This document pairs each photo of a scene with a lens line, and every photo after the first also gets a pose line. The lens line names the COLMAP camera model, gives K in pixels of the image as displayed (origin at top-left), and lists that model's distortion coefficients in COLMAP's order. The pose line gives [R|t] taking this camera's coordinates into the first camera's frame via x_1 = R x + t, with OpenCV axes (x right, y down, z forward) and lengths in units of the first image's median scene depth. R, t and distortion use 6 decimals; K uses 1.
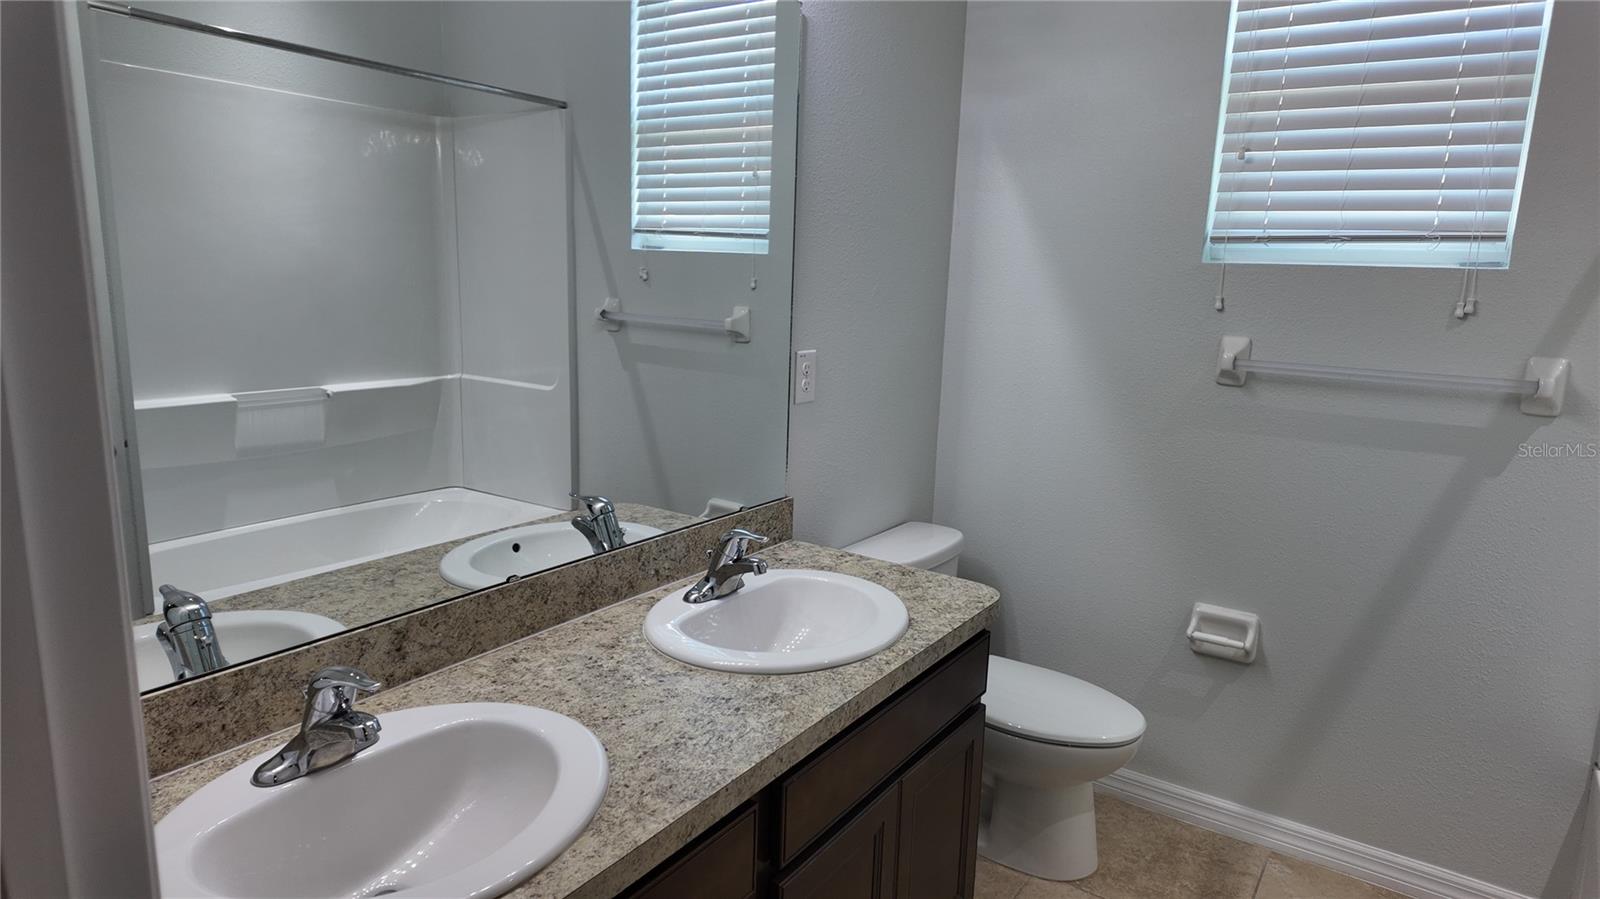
lens RADIAL K [[934.5, 0, 799.9], [0, 934.5, 453.7], [0, 0, 1]] dist [0.051842, -0.041421]
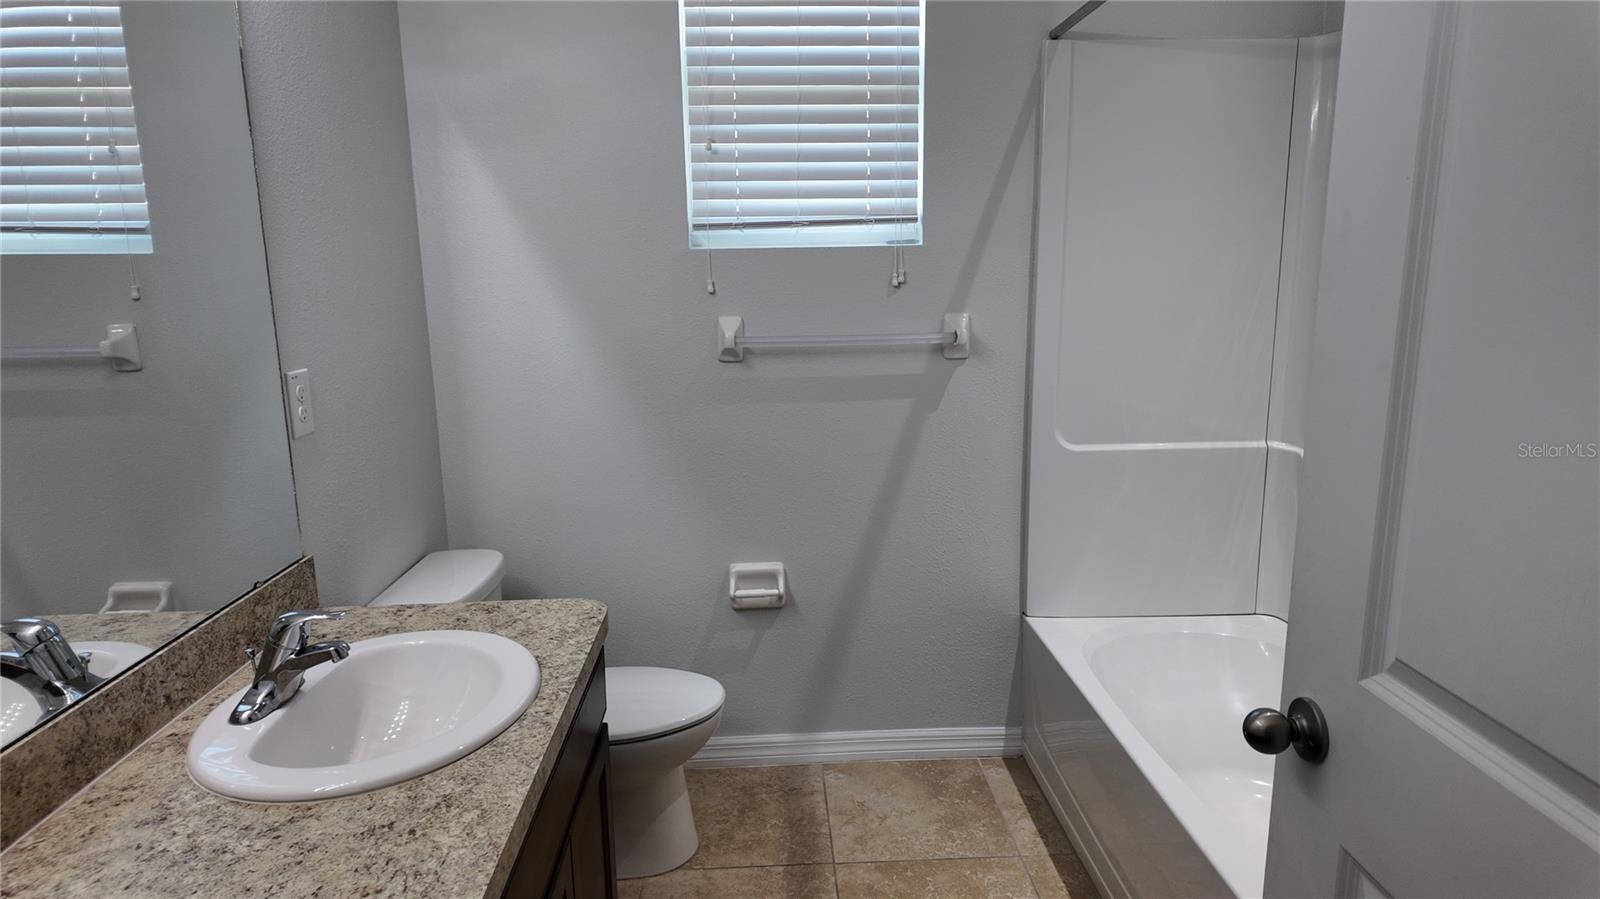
lens RADIAL K [[942.3, 0, 794.7], [0, 942.3, 453.3], [0, 0, 1]] dist [0.120850, -0.105731]
pose [[0.808611, -0.164985, 0.564737, -0.126521], [0.158065, 0.985506, 0.061587, -0.025755], [-0.566713, 0.039465, 0.822969, 0.074335]]
